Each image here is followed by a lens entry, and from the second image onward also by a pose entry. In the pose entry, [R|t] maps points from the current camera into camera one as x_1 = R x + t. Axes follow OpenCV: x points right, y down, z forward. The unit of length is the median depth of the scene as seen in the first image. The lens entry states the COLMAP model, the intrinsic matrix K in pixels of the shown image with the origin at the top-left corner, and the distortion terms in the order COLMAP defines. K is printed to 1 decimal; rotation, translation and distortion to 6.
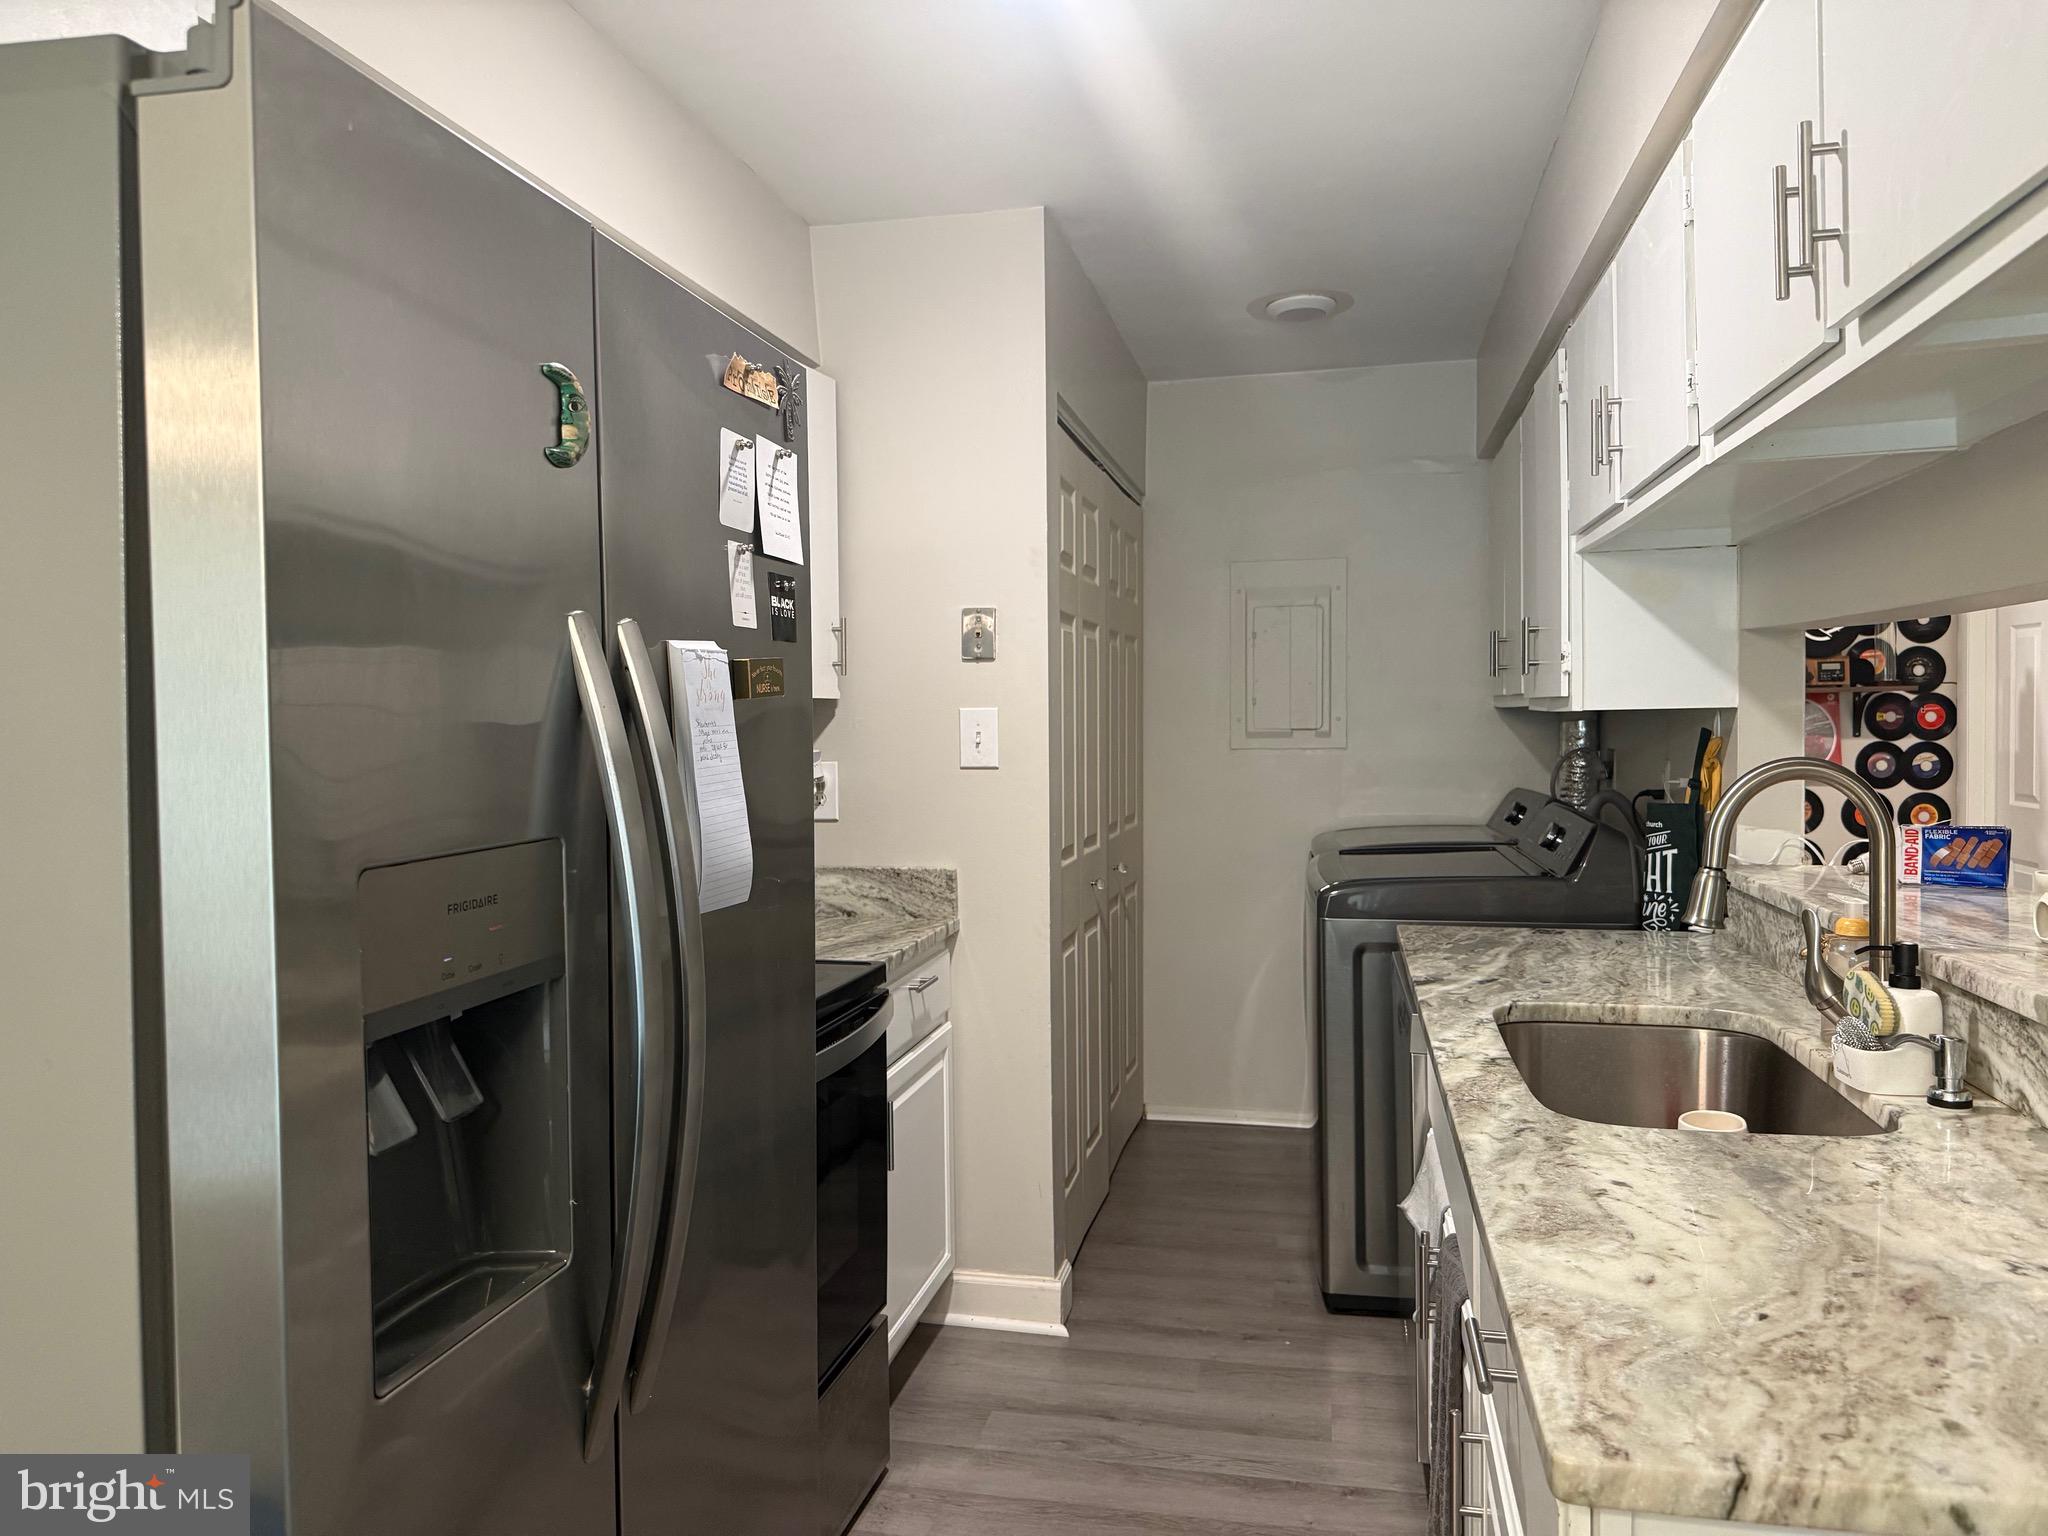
lens RADIAL K [[1450.3, 0, 1024.0], [0, 1450.3, 768.0], [0, 0, 1]] dist [0.072677, -0.086263]
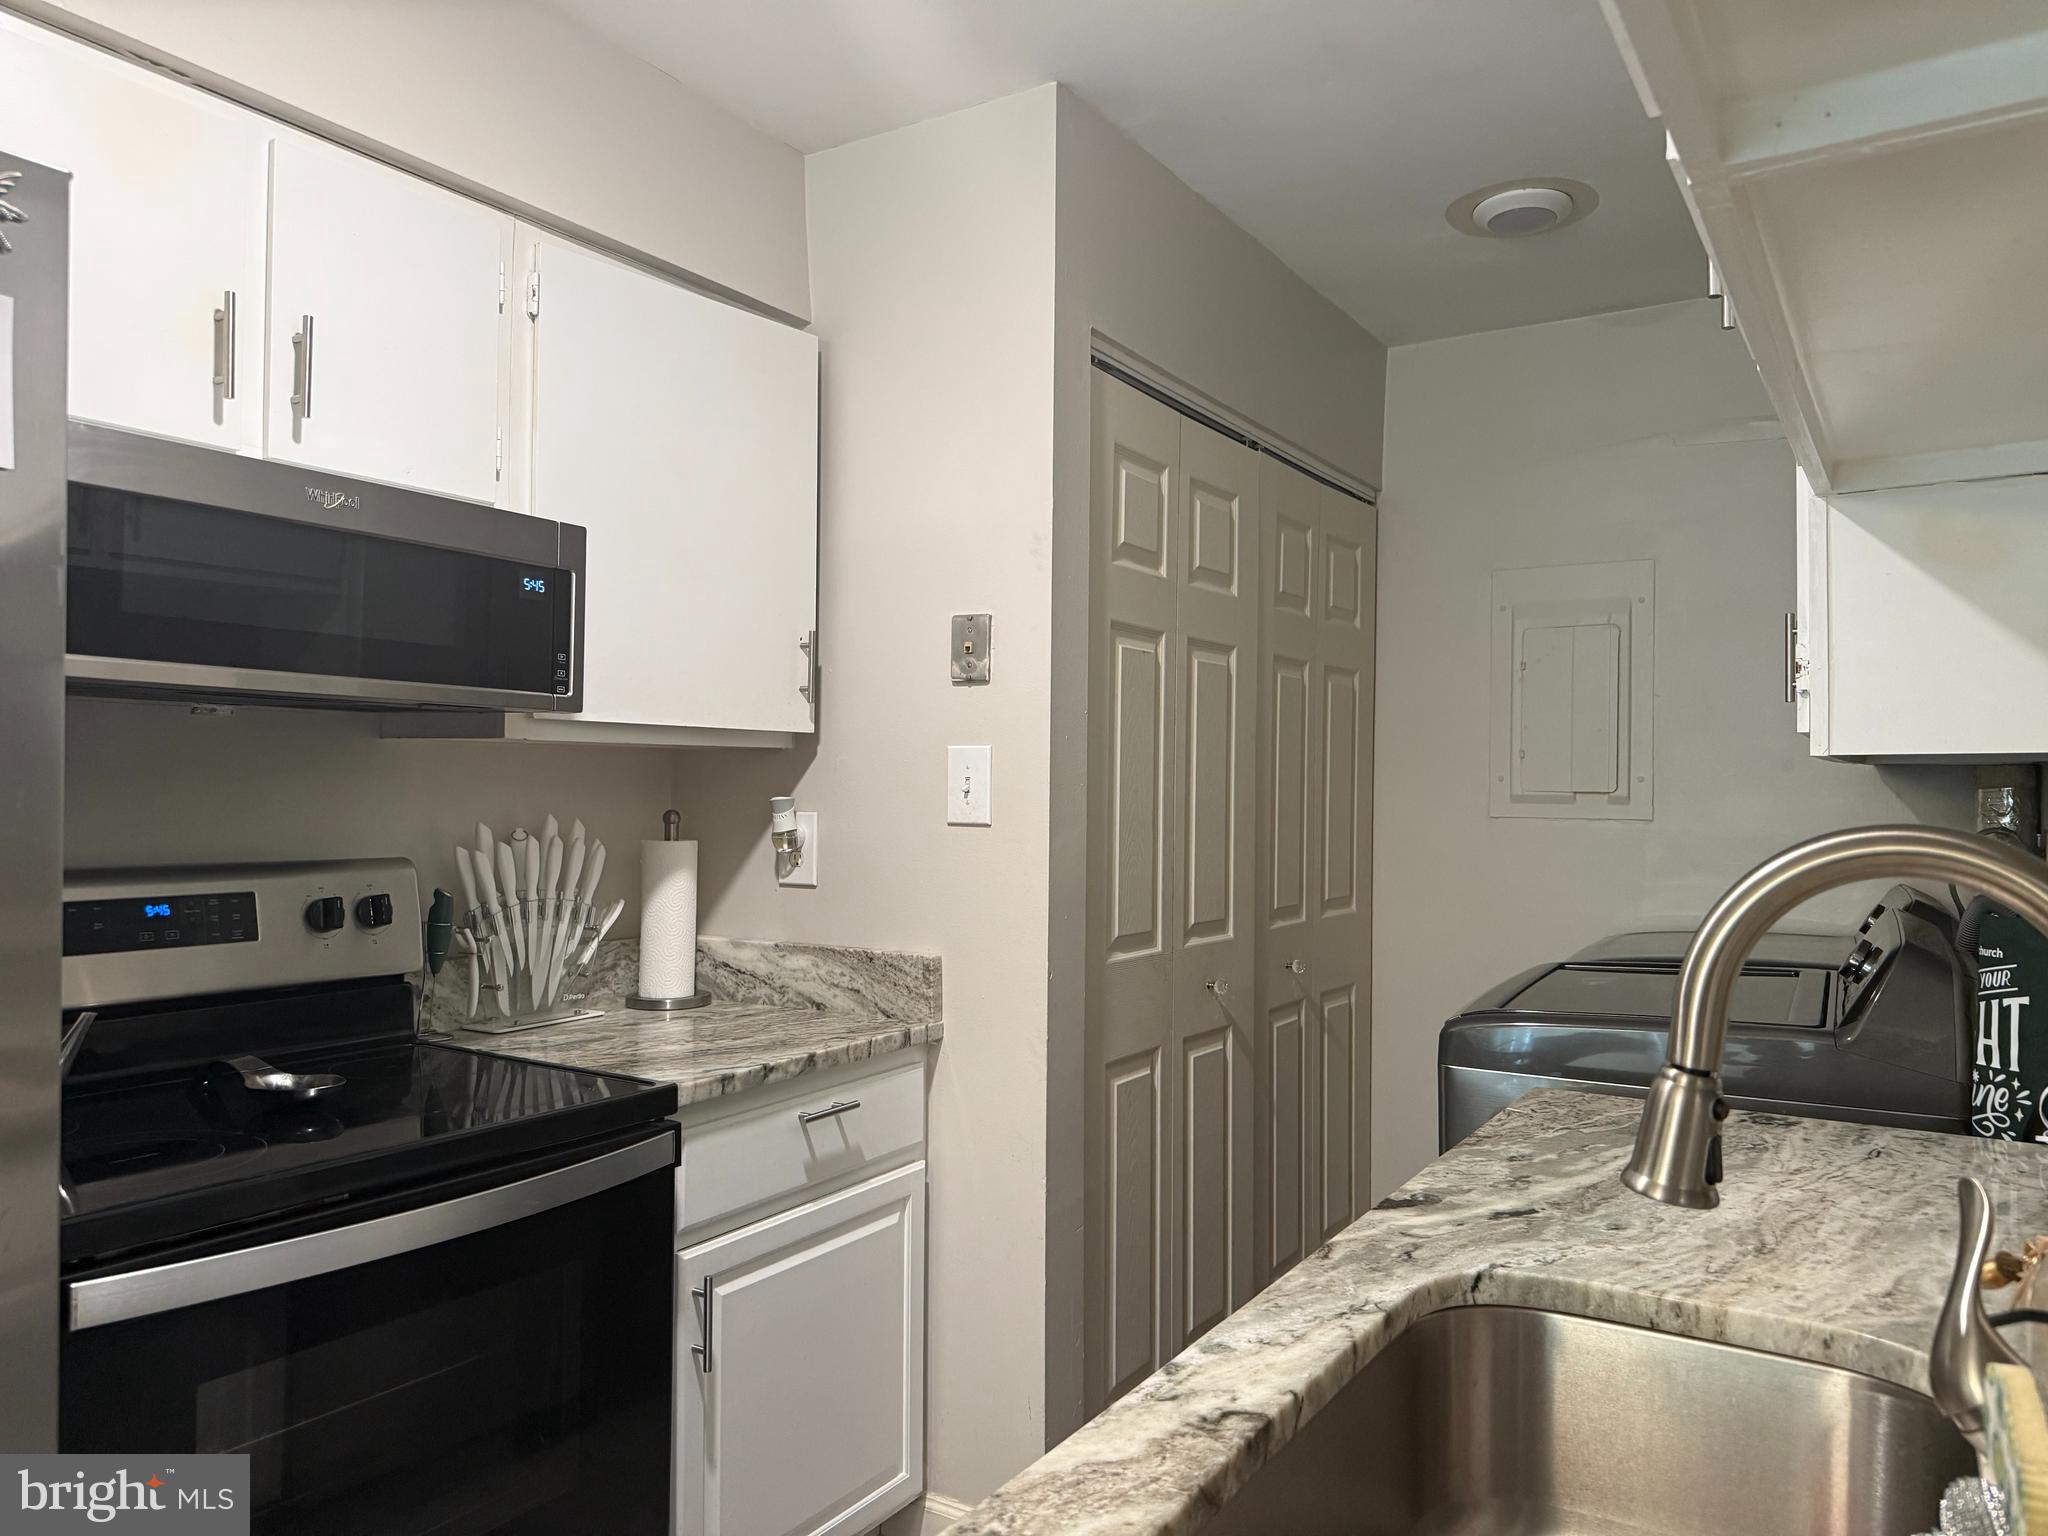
lens RADIAL K [[1450.3, 0, 1024.0], [0, 1450.3, 768.0], [0, 0, 1]] dist [0.072677, -0.086263]
pose [[0.941598, 0.015003, -0.336405, 0.254623], [-0.030583, 0.998689, -0.041060, 0.000663], [0.335348, 0.048950, 0.940822, 0.299067]]
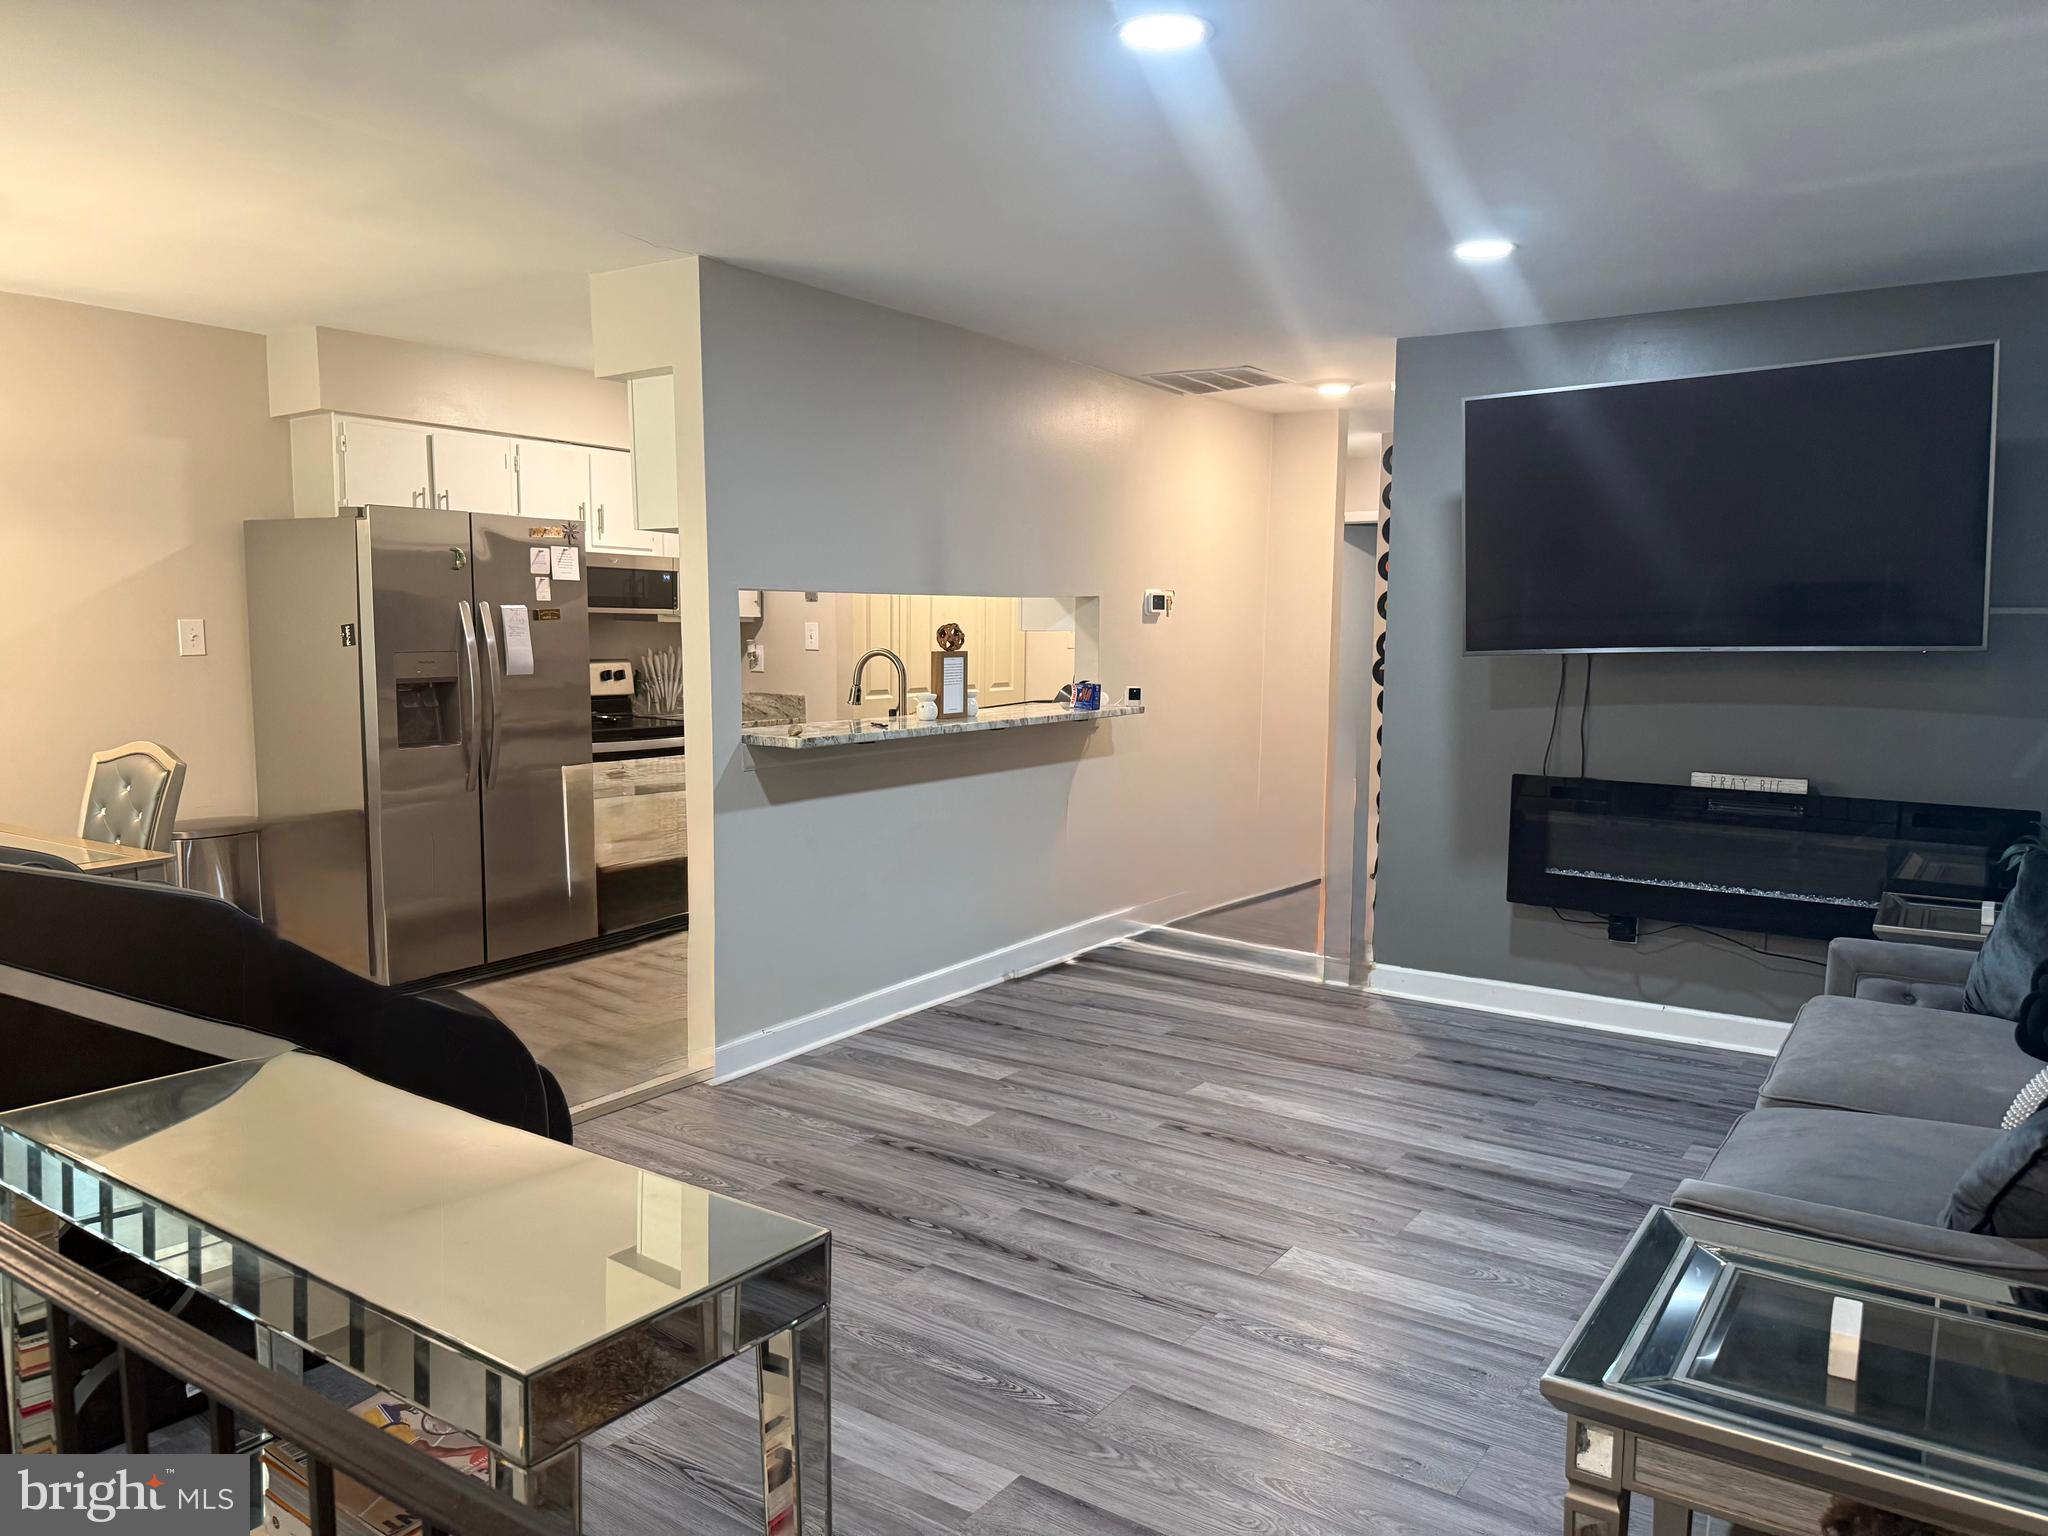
lens RADIAL K [[1450.3, 0, 1024.0], [0, 1450.3, 768.0], [0, 0, 1]] dist [0.072677, -0.086263]
pose [[0.927738, 0.058541, -0.368613, 1.107801], [-0.033923, 0.996761, 0.072920, 0.007087], [0.371687, -0.055146, 0.926719, -0.950728]]
